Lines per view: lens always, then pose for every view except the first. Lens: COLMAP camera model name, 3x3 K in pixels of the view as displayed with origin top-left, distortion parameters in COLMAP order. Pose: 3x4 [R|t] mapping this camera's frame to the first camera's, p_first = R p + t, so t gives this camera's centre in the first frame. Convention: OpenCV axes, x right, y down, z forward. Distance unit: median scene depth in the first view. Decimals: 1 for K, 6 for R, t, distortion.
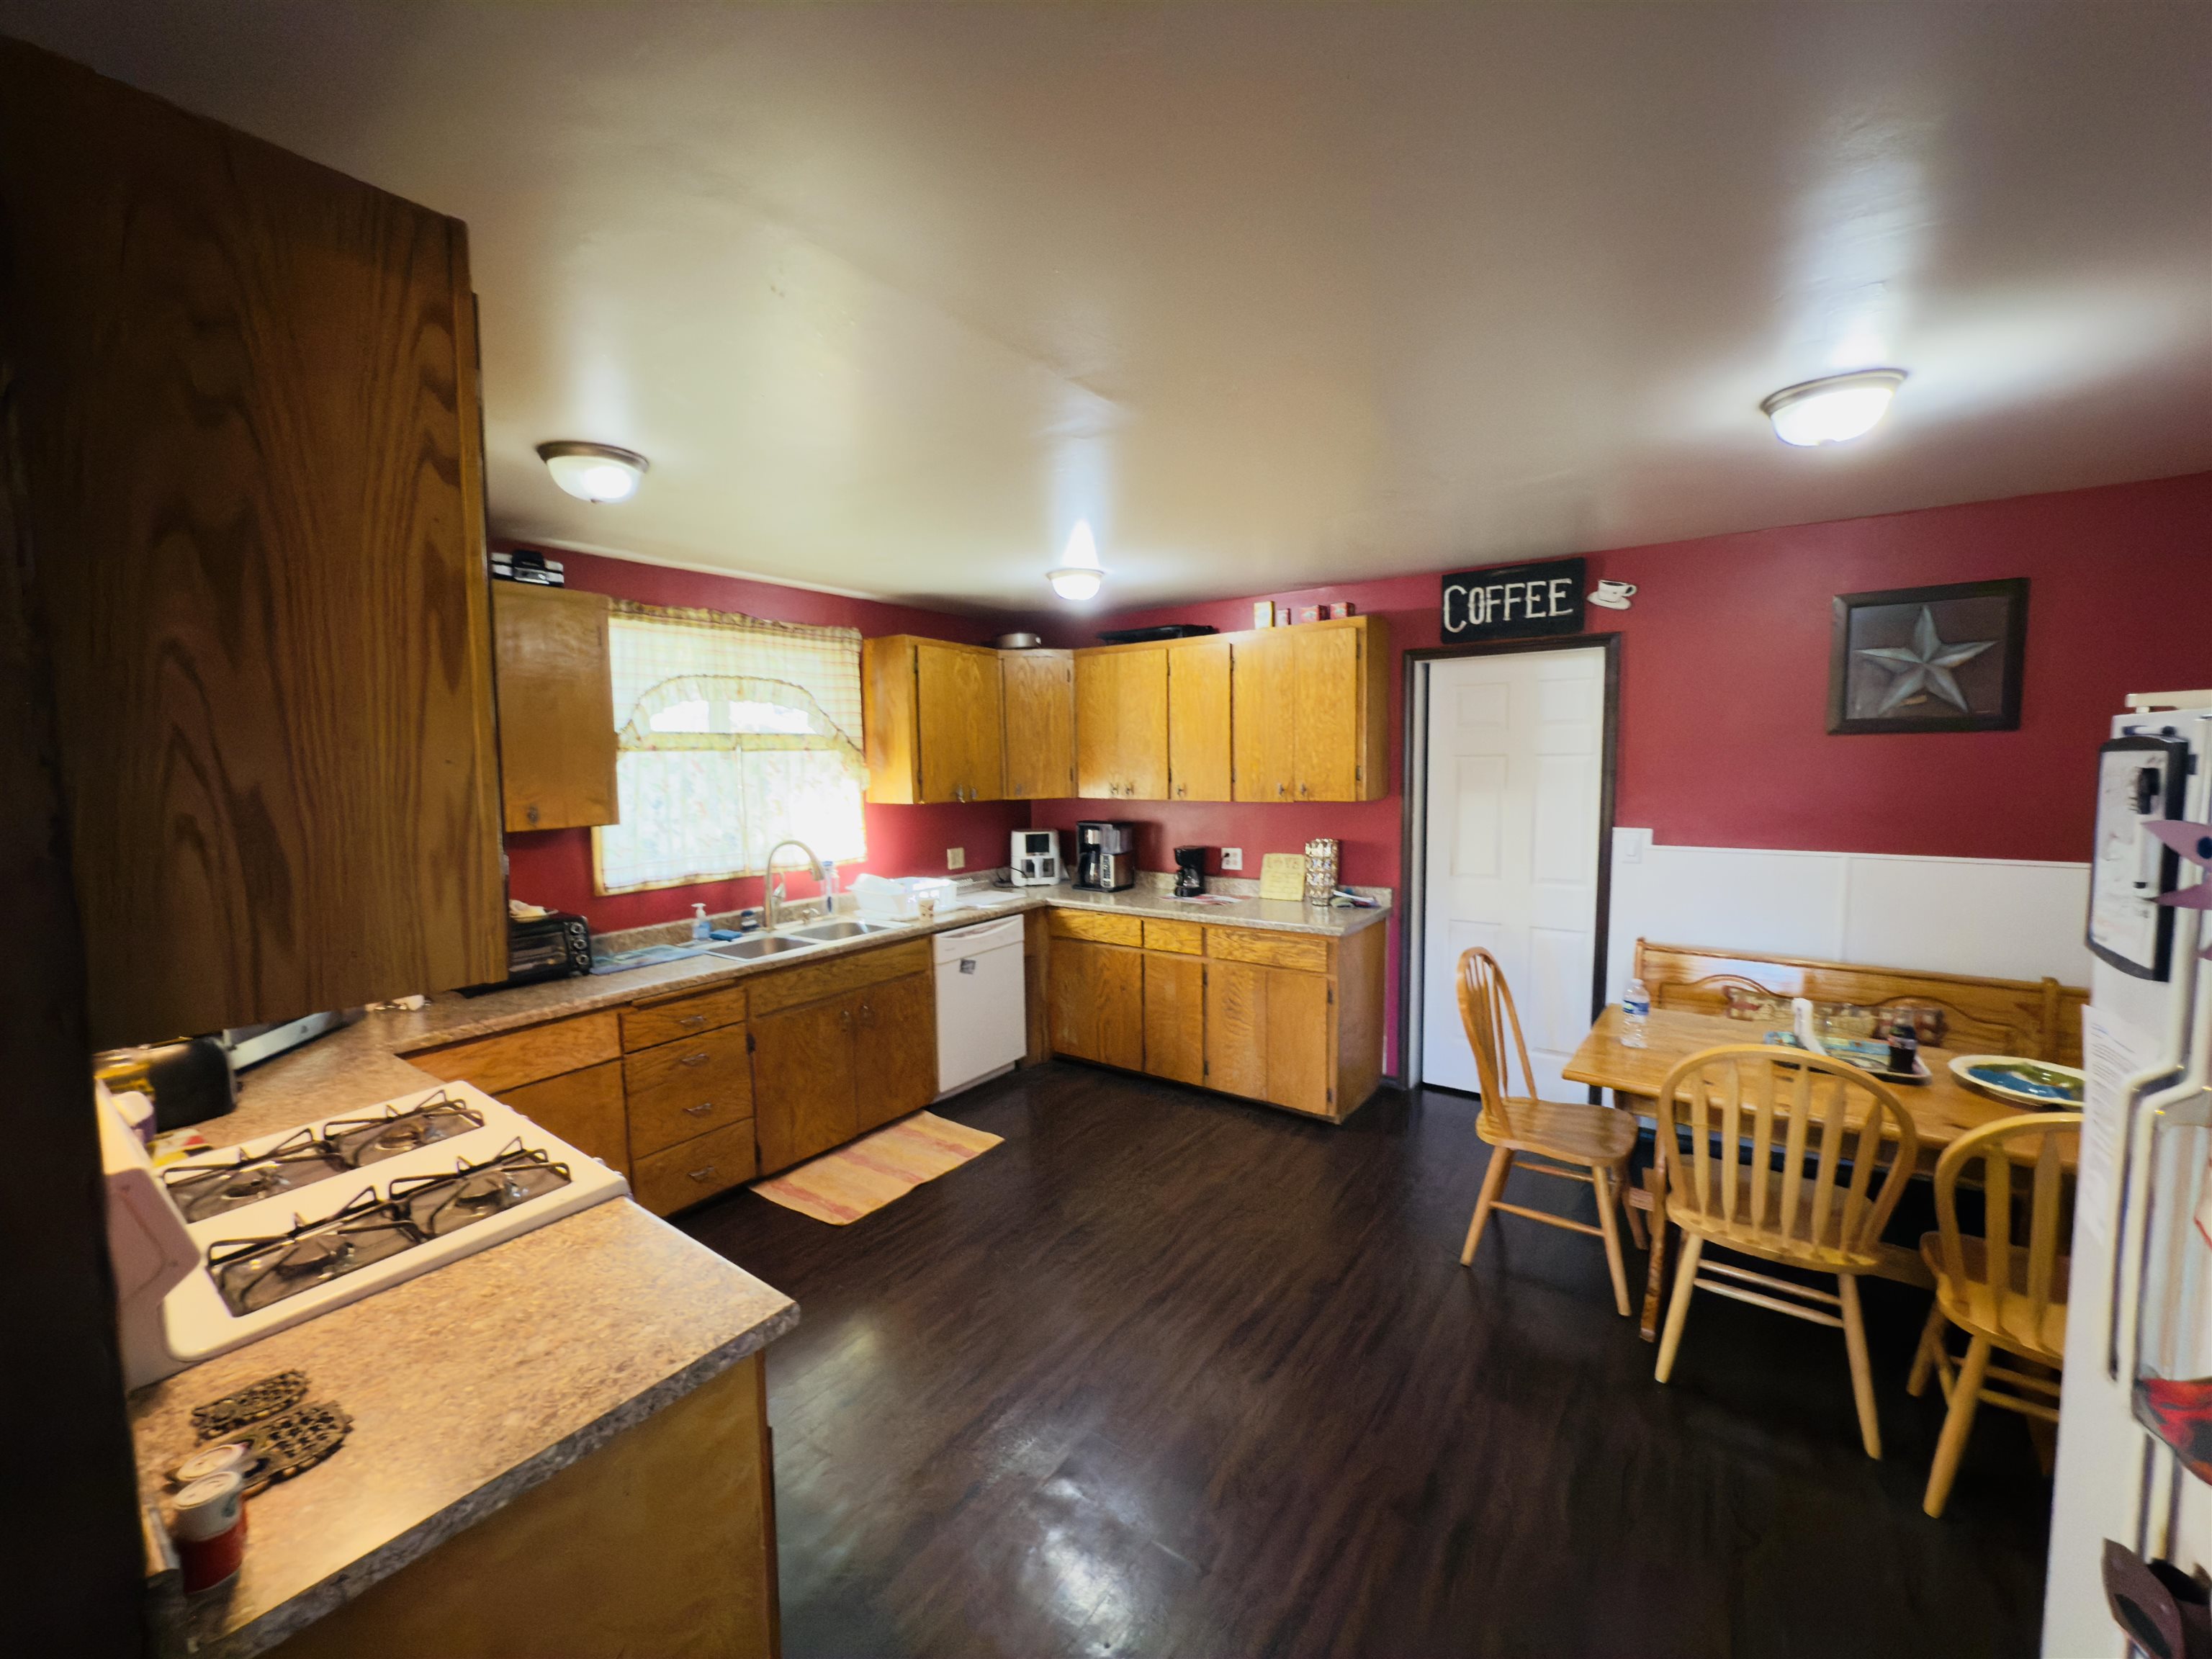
lens RADIAL K [[883.4, 0, 1107.4], [0, 883.4, 827.1], [0, 0, 1]] dist [-0.000406, 0.000299]
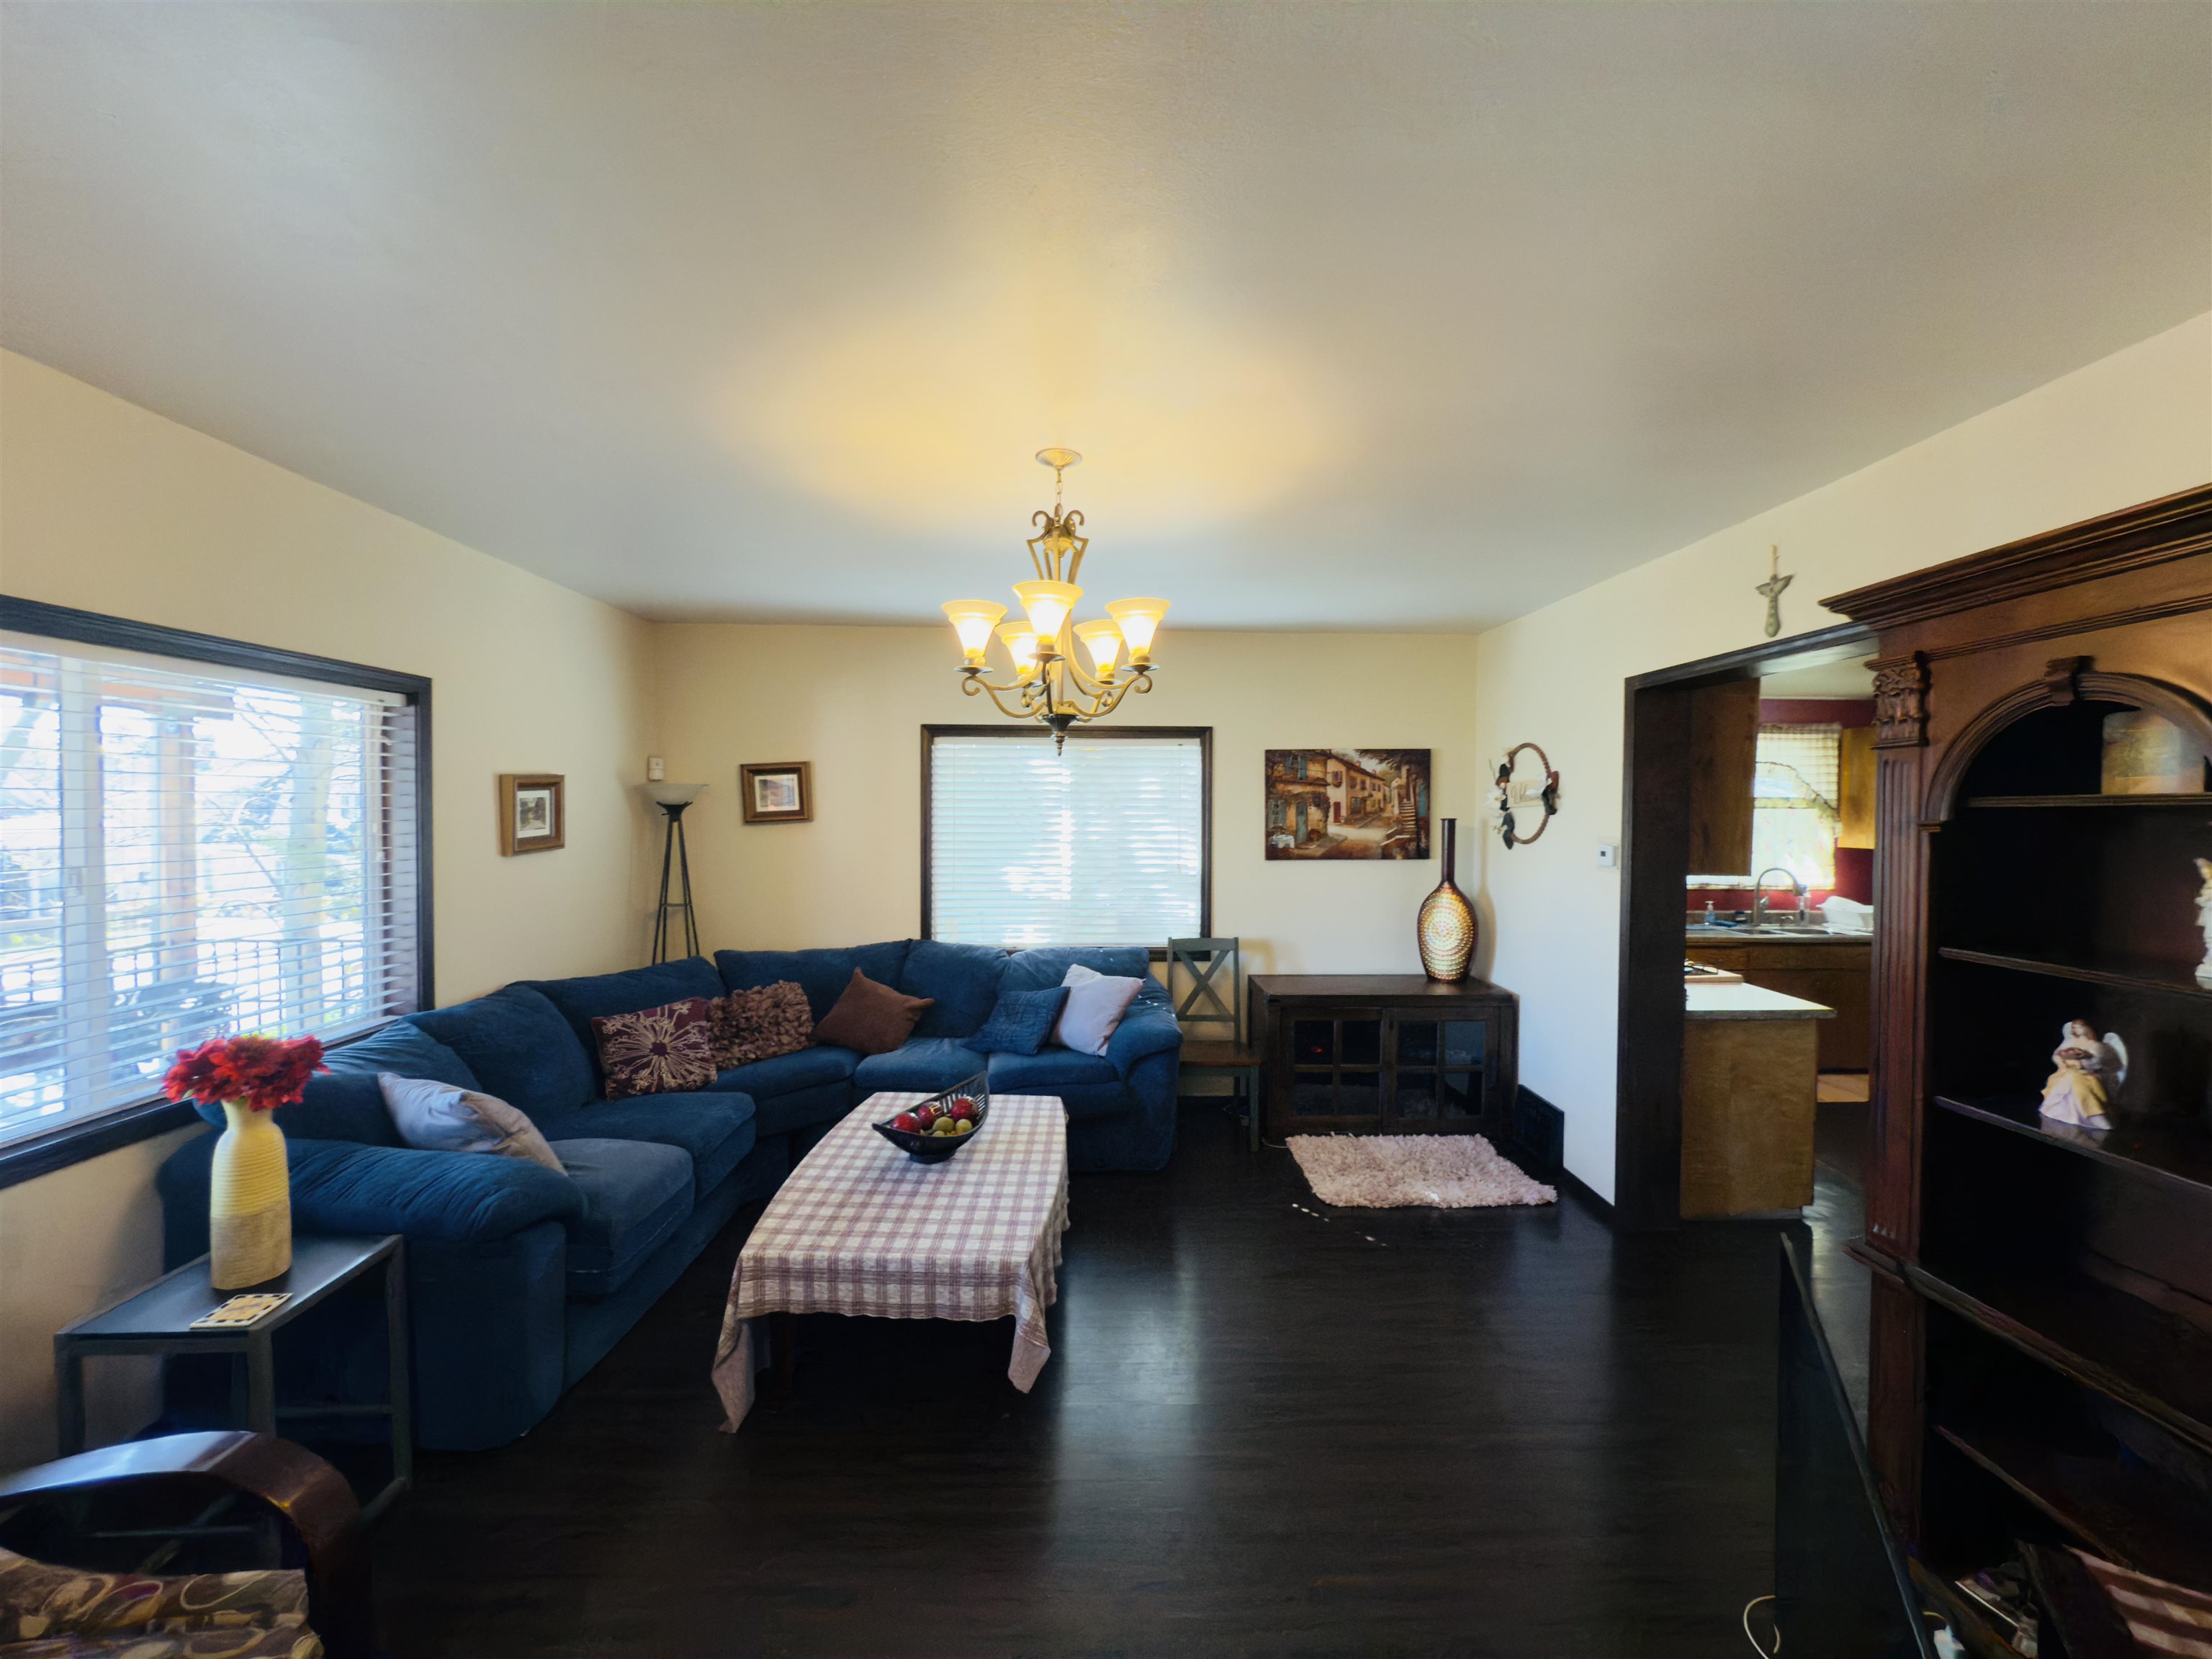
lens RADIAL K [[883.4, 0, 1107.8], [0, 883.4, 830.1], [0, 0, 1]] dist [-0.000406, 0.000299]
pose [[0.605144, 0.037742, -0.795221, 0.143956], [-0.079162, 0.996778, -0.012932, 0.058477], [0.792170, 0.070777, 0.606182, -0.801566]]
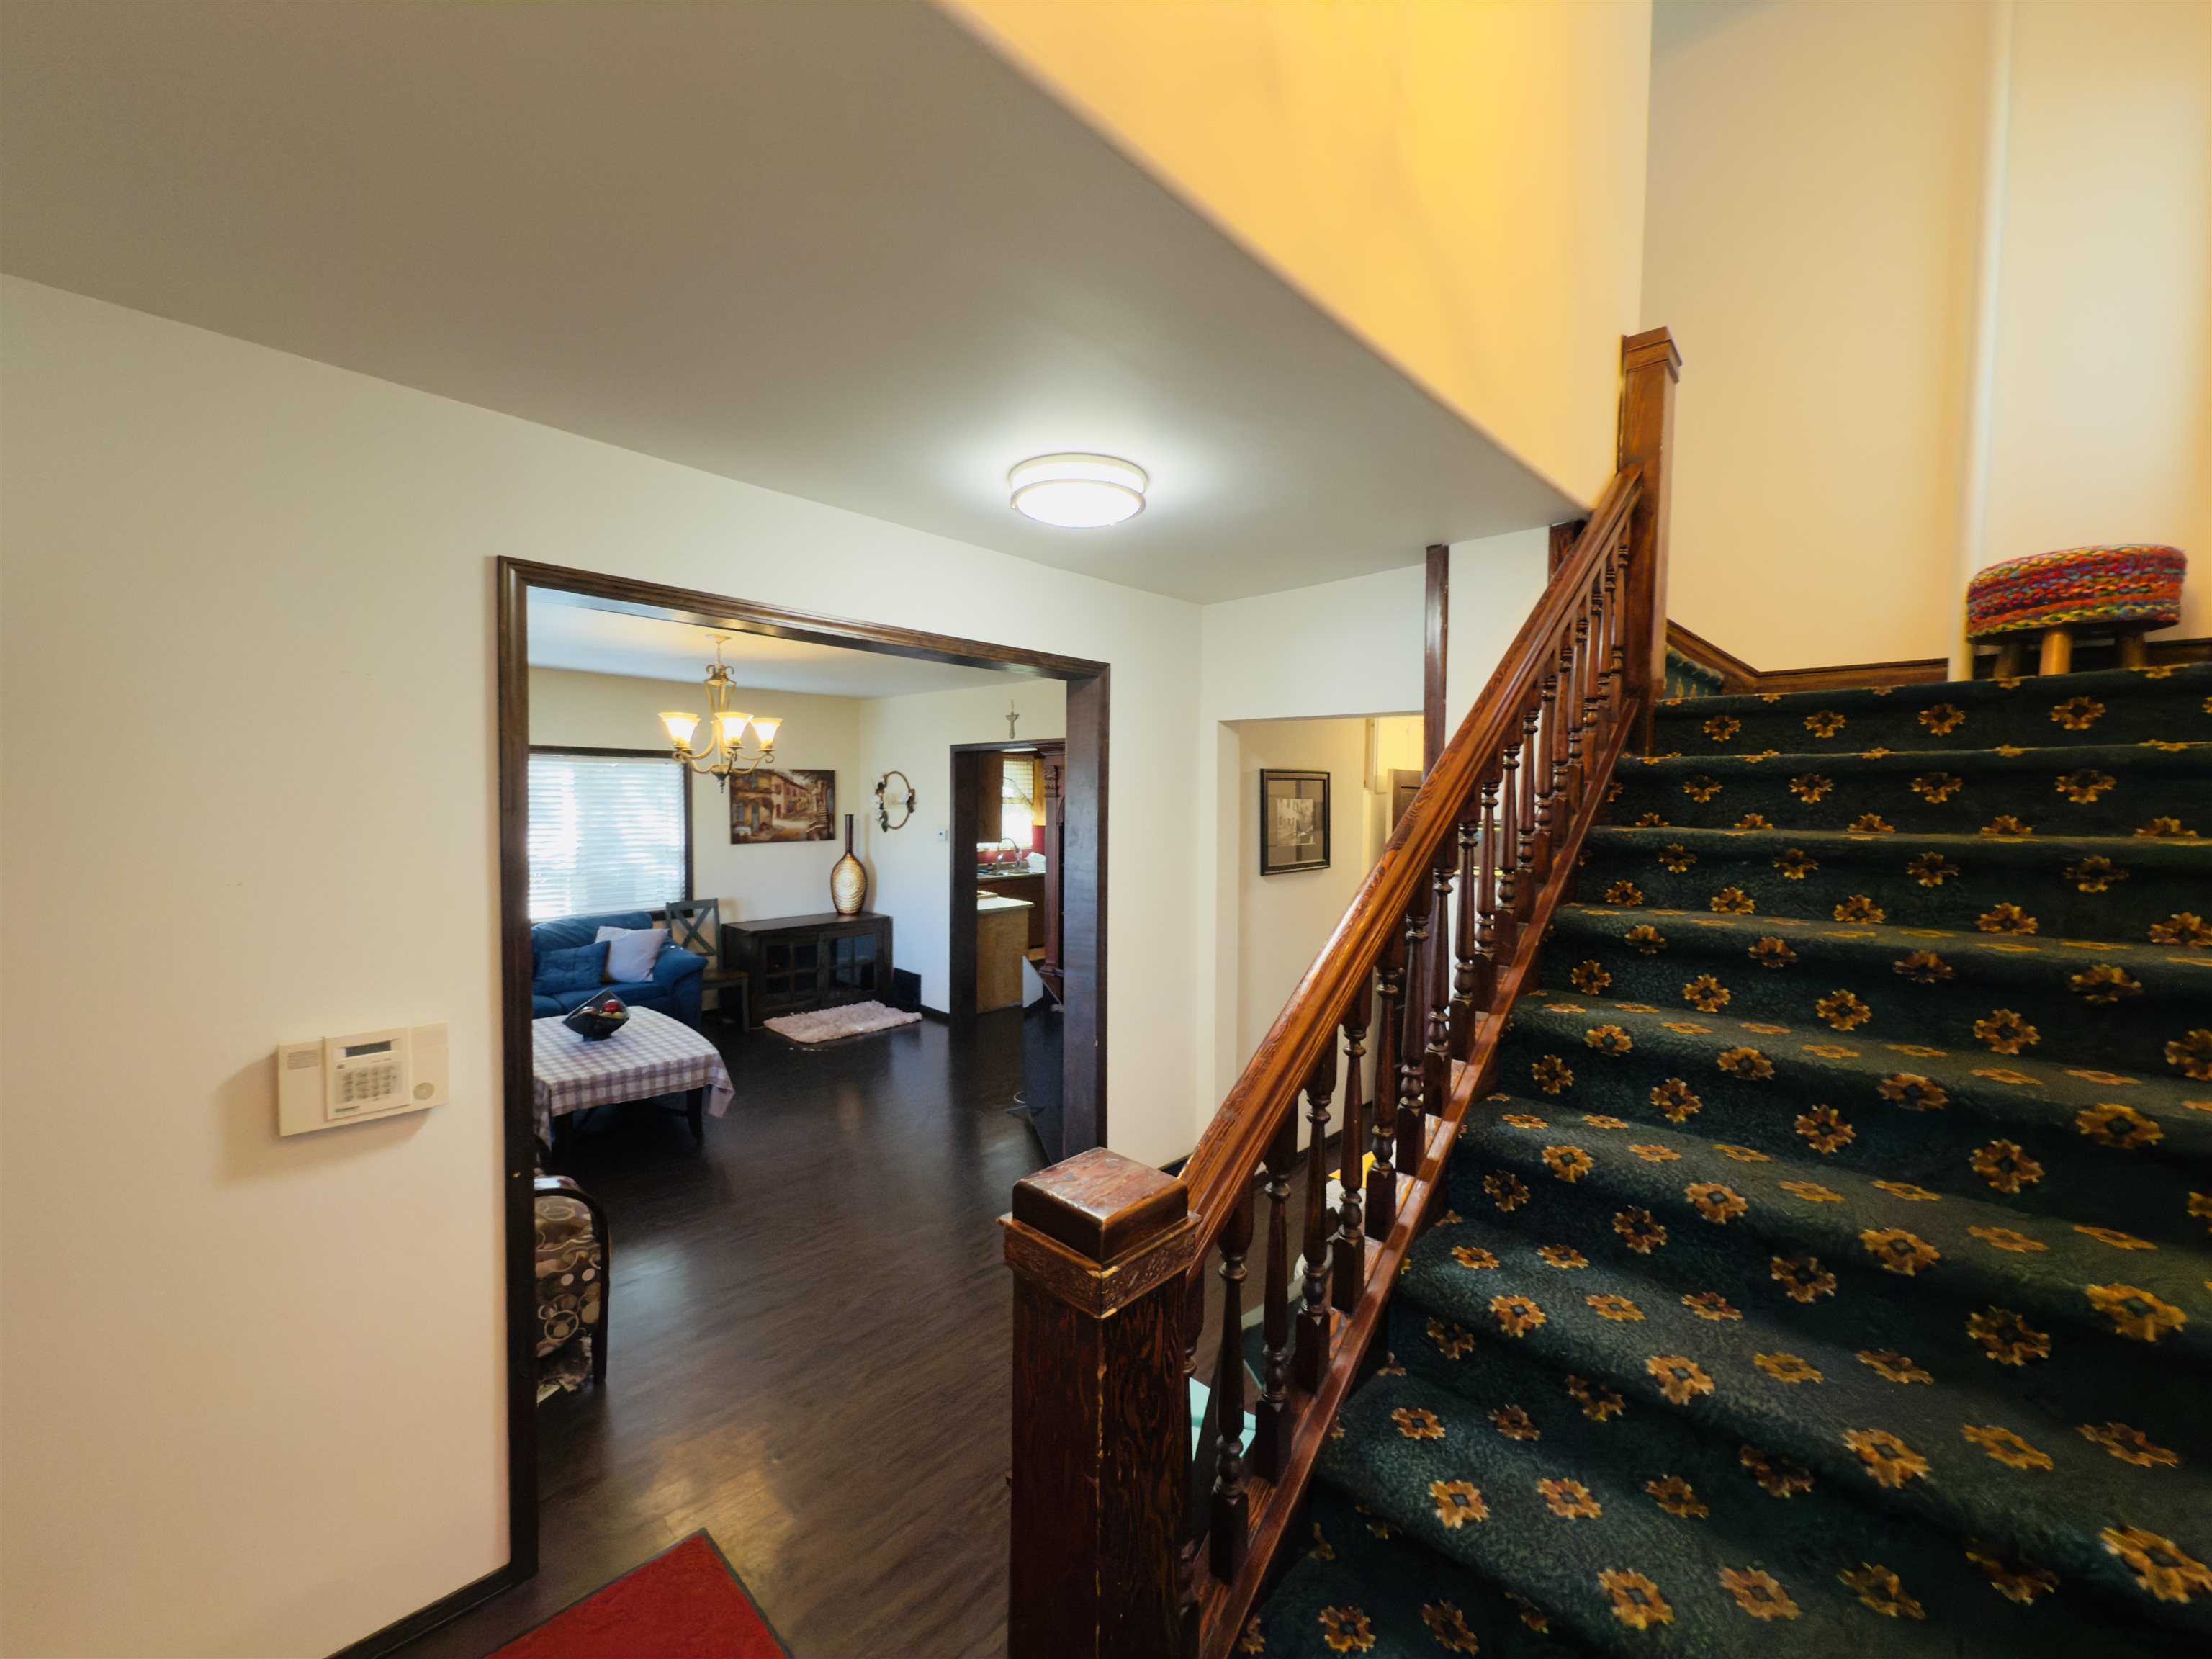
lens RADIAL K [[883.4, 0, 1110.3], [0, 883.4, 831.1], [0, 0, 1]] dist [-0.000406, 0.000299]
pose [[0.989866, 0.032410, -0.138257, 0.306293], [-0.037586, 0.998680, -0.034997, 0.073453], [0.136940, 0.039839, 0.989778, -1.533706]]
